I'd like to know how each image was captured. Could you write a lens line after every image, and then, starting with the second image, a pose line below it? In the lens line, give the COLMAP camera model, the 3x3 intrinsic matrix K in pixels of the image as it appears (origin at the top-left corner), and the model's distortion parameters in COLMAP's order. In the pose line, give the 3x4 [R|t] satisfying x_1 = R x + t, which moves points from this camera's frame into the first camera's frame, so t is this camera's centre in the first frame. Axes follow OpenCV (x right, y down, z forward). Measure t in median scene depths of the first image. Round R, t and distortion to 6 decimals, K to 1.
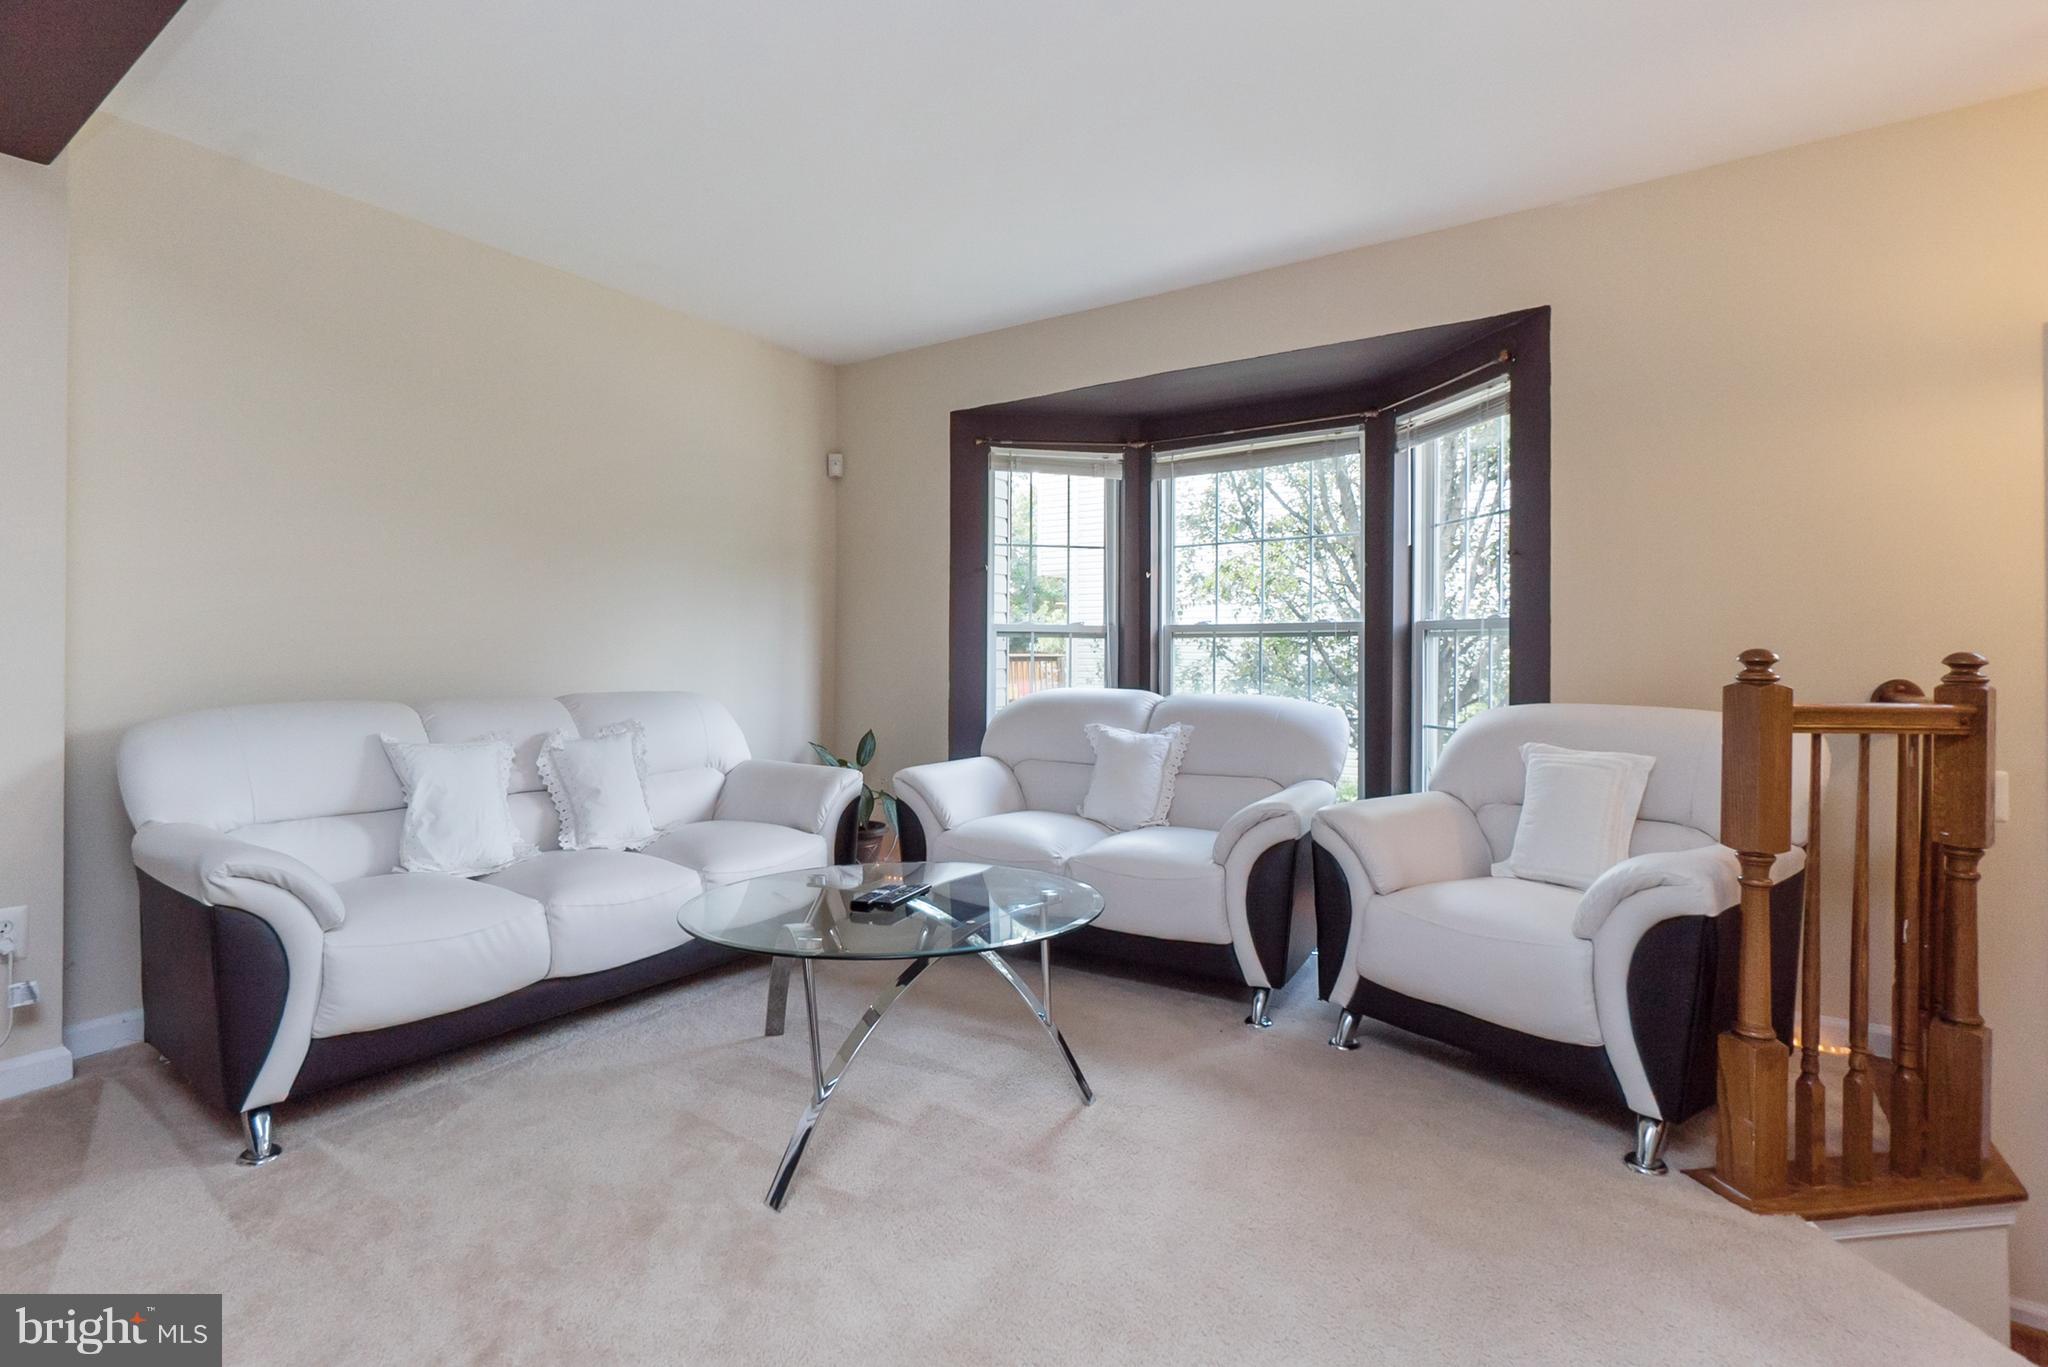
lens RADIAL K [[940.3, 0, 983.1], [0, 940.3, 651.6], [0, 0, 1]] dist [-0.008002, 0.000495]
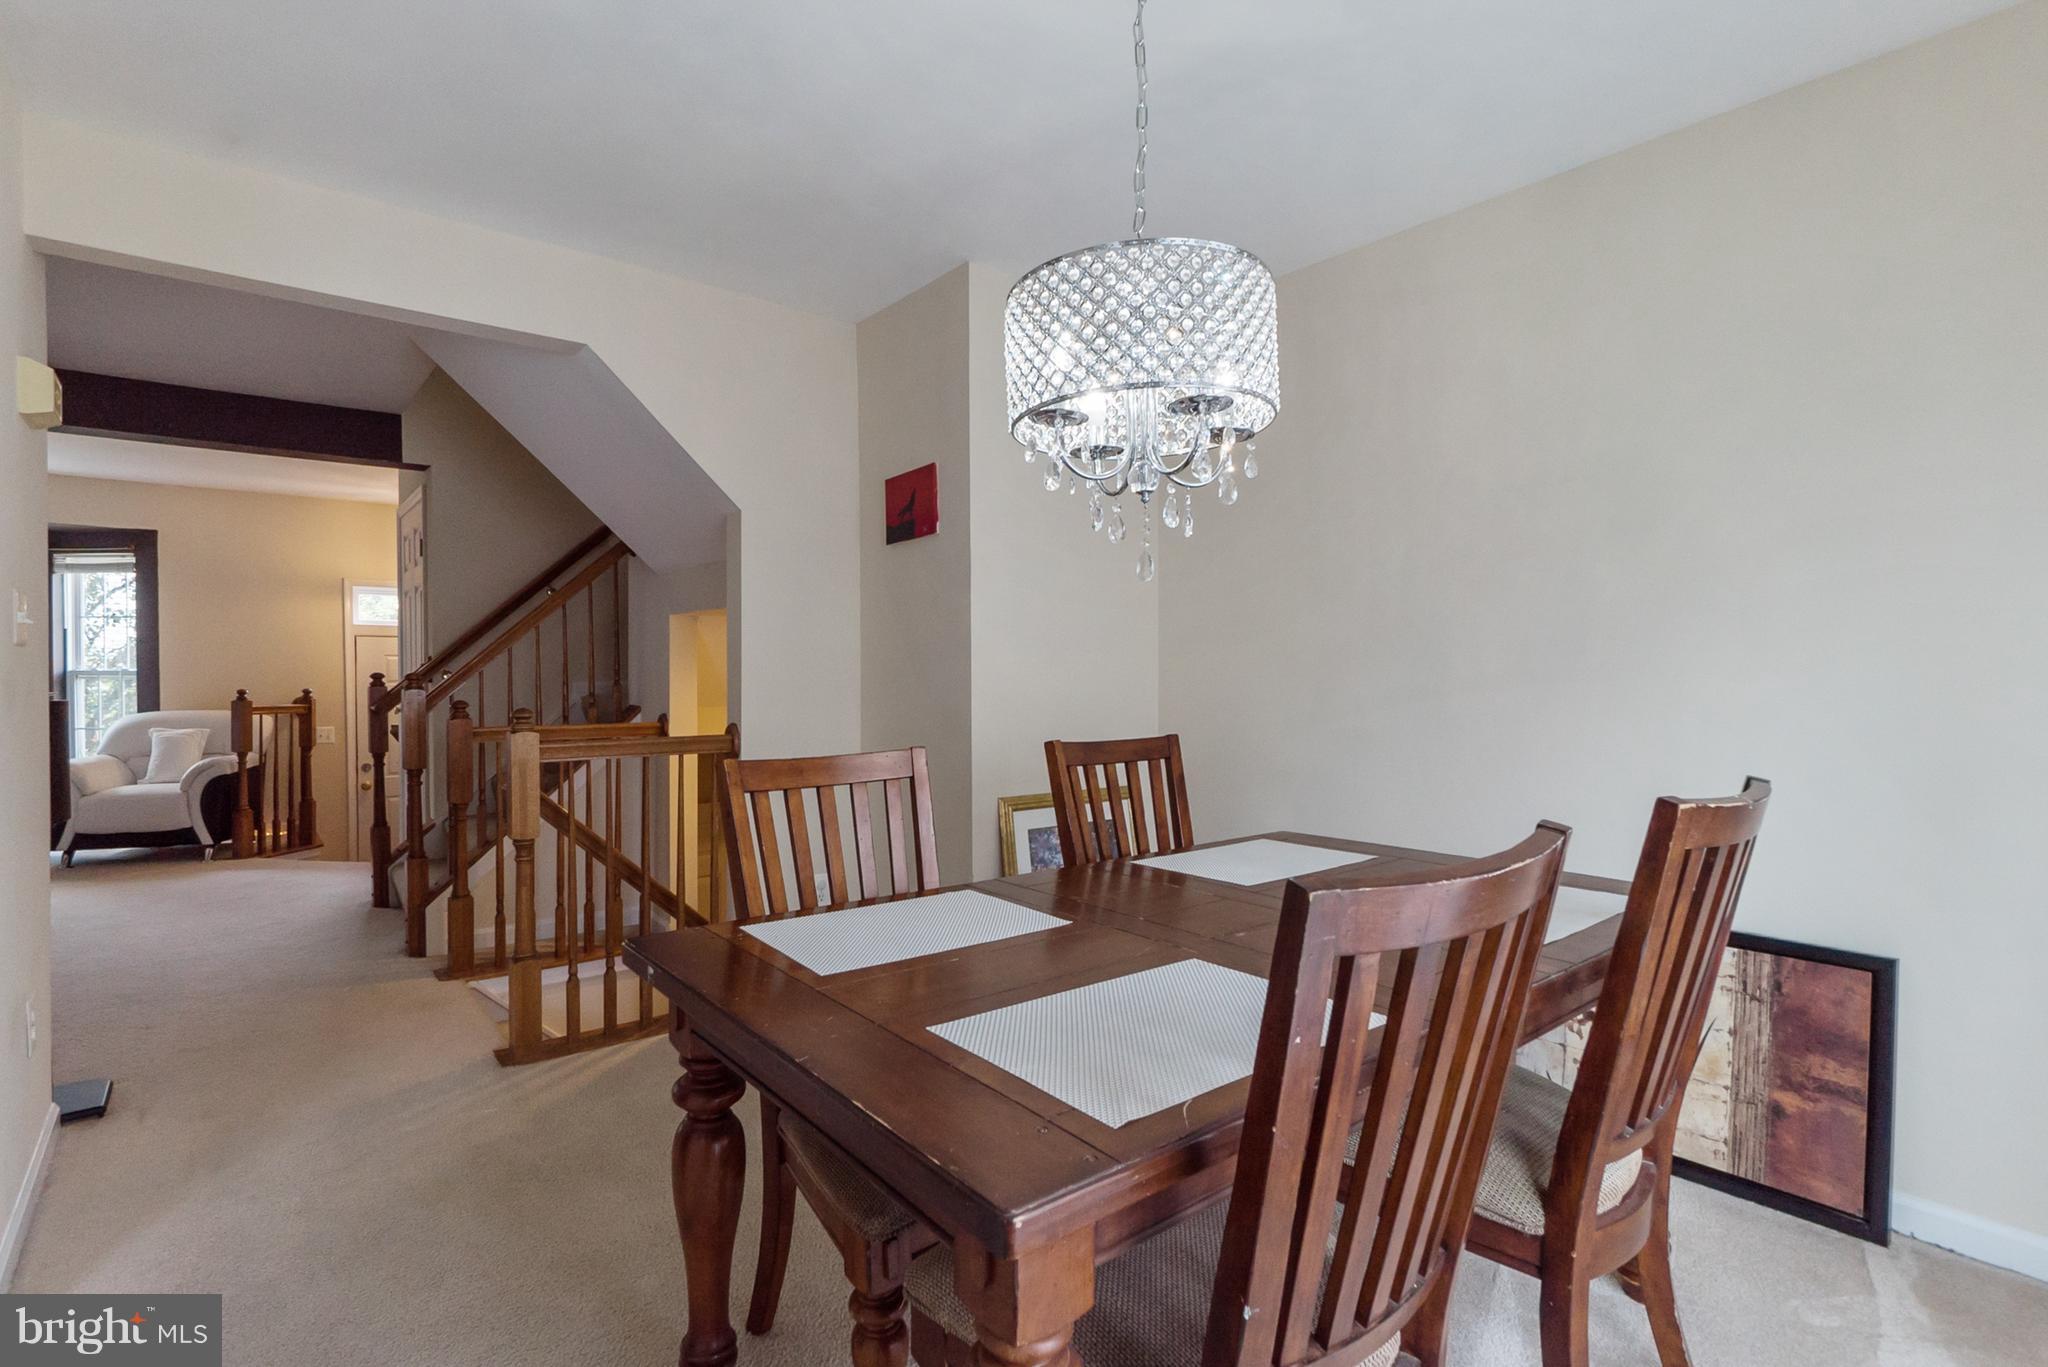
lens RADIAL K [[1049.2, 0, 1022.9], [0, 1049.2, 677.7], [0, 0, 1]] dist [0.001668, -0.000019]
pose [[0.287946, -0.011873, 0.957573, -1.158086], [-0.000226, 0.999922, 0.012466, -0.054743], [-0.957647, -0.003806, 0.287921, -1.629799]]
